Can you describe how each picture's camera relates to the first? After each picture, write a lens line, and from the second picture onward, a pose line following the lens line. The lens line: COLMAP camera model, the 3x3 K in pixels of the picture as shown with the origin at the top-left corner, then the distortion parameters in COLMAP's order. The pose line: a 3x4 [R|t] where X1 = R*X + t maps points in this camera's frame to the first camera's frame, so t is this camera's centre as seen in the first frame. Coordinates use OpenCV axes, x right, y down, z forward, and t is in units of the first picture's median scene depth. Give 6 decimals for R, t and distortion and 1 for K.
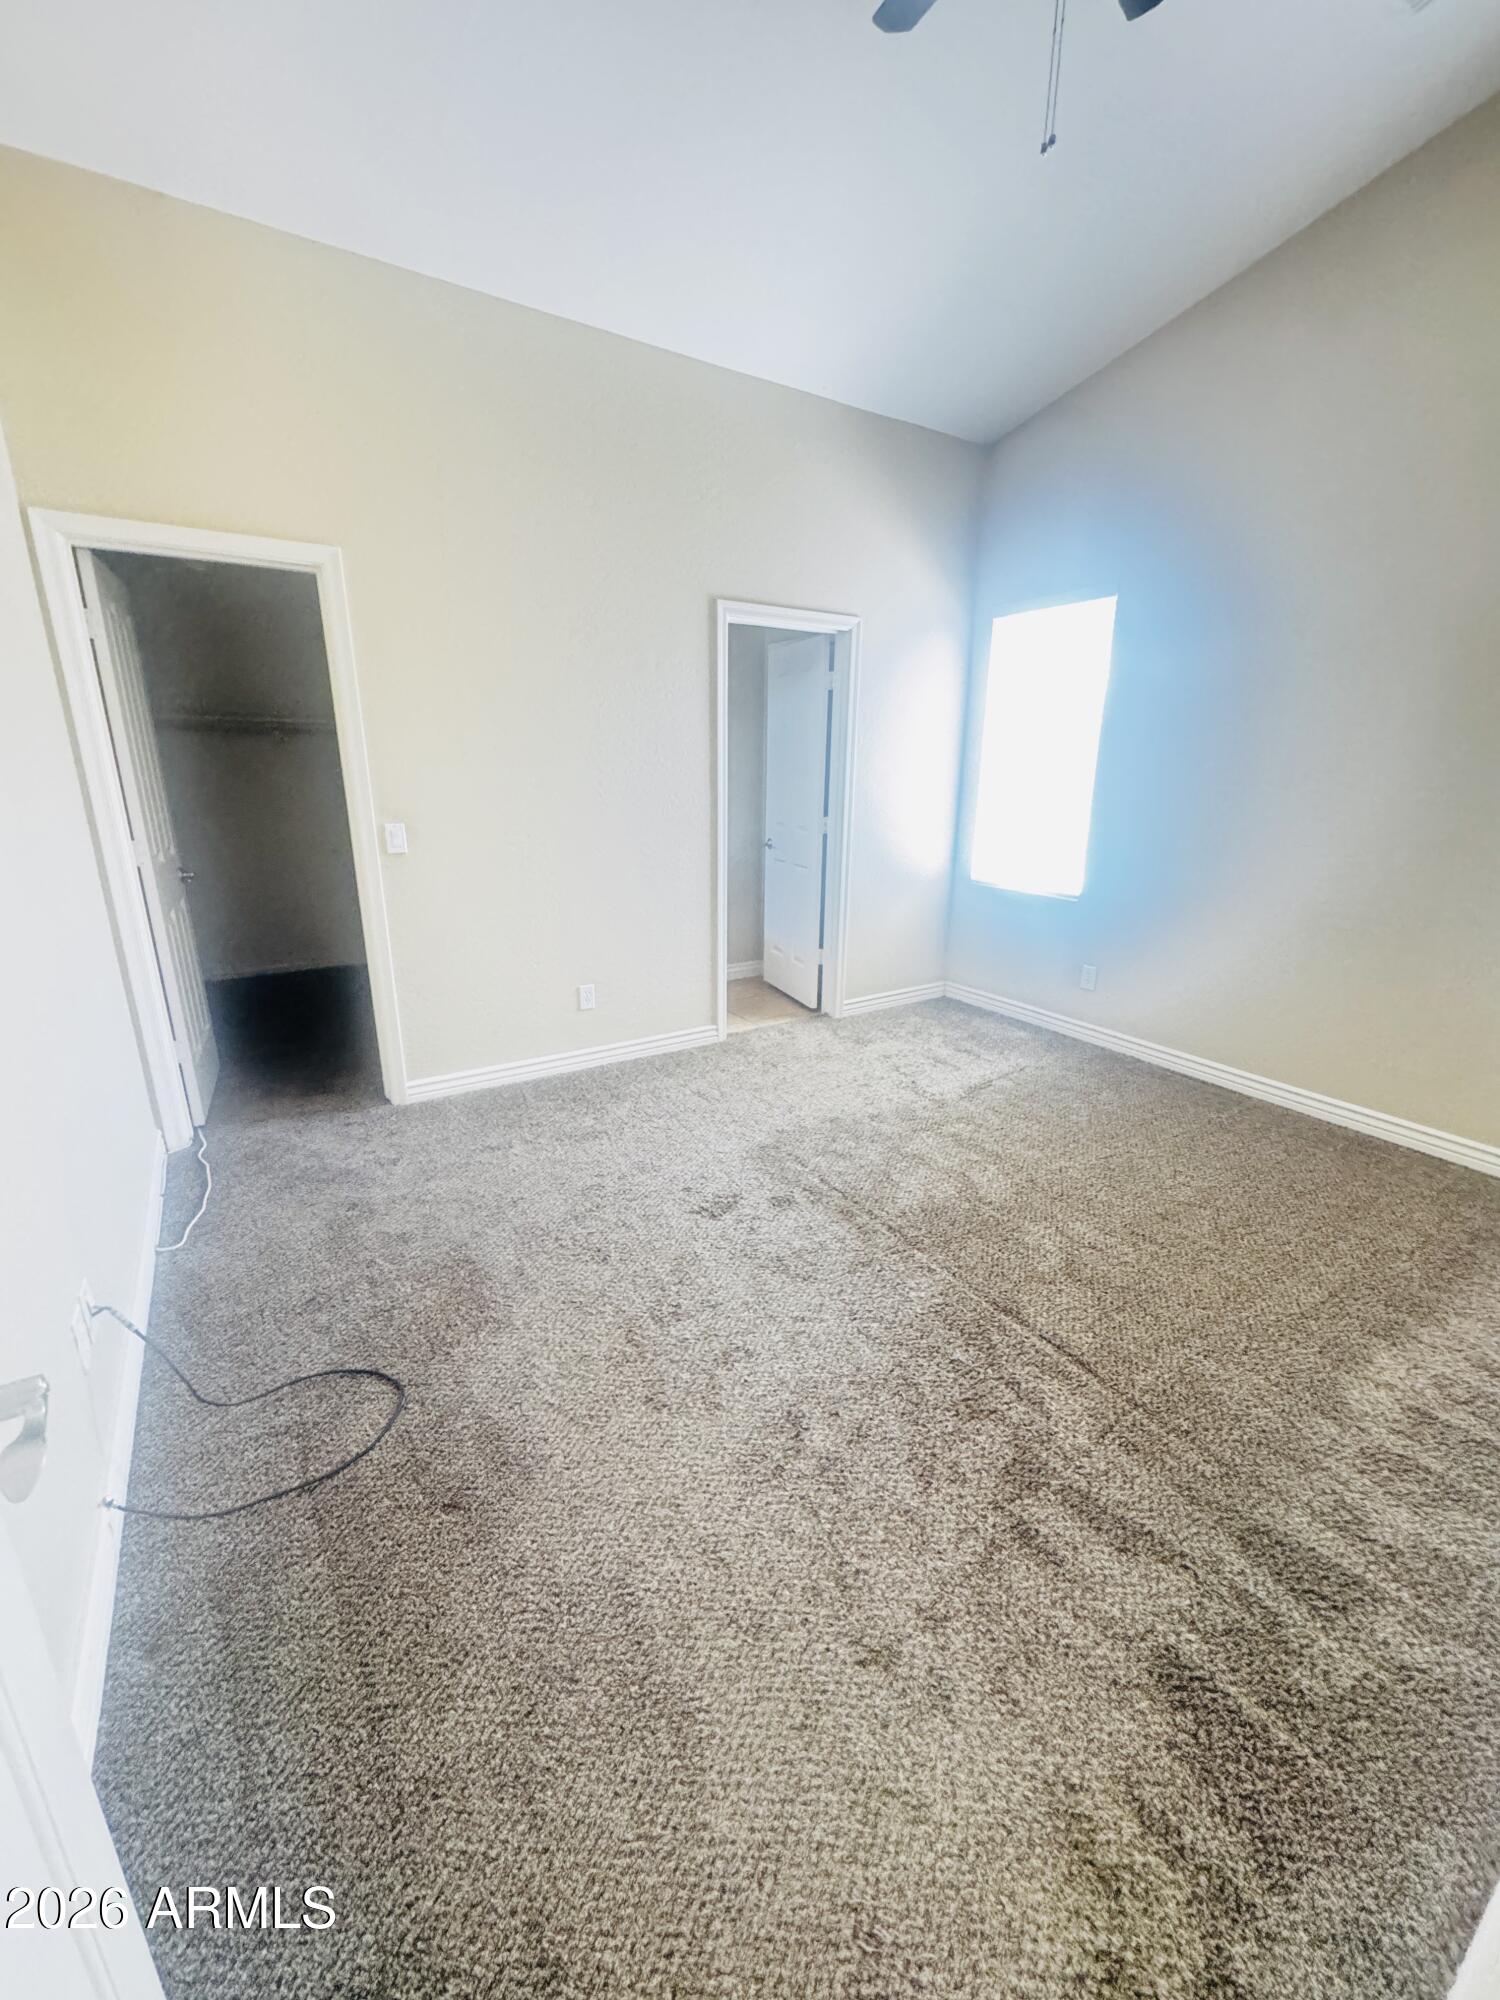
lens RADIAL K [[796.8, 0, 750.0], [0, 796.8, 1000.0], [0, 0, 1]] dist [-0.001824, 0.000322]
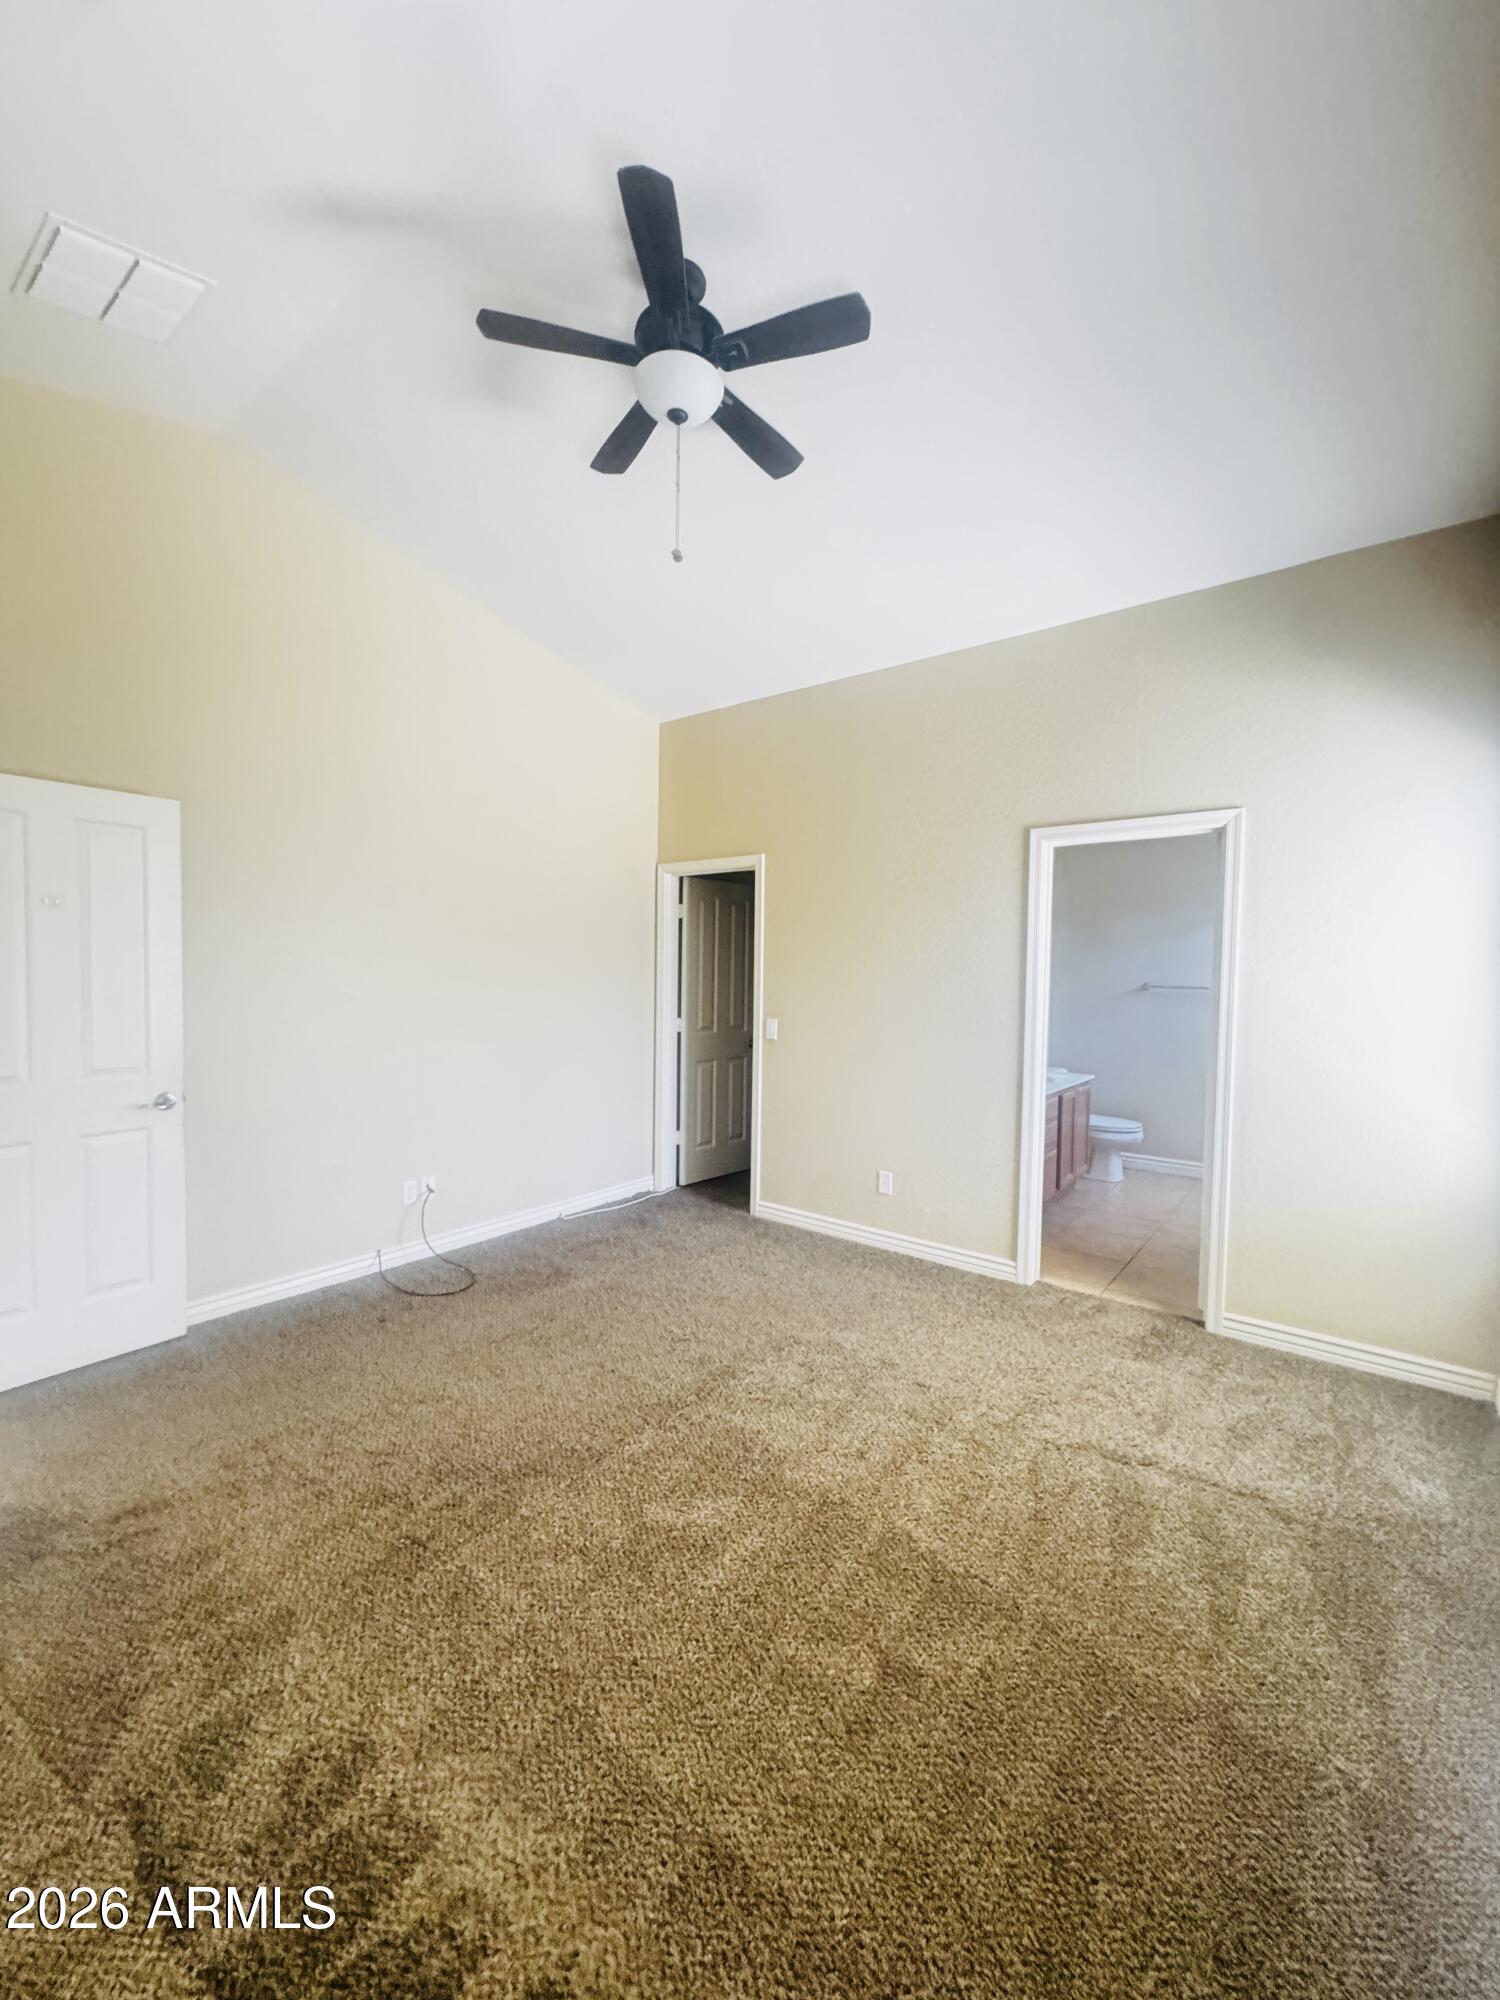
lens RADIAL K [[796.8, 0, 750.0], [0, 796.8, 1000.0], [0, 0, 1]] dist [-0.001824, 0.000322]
pose [[0.335848, 0.036844, -0.941195, 0.849957], [-0.278137, 0.958556, -0.061724, -0.139783], [0.899915, 0.282511, 0.332176, 0.423603]]
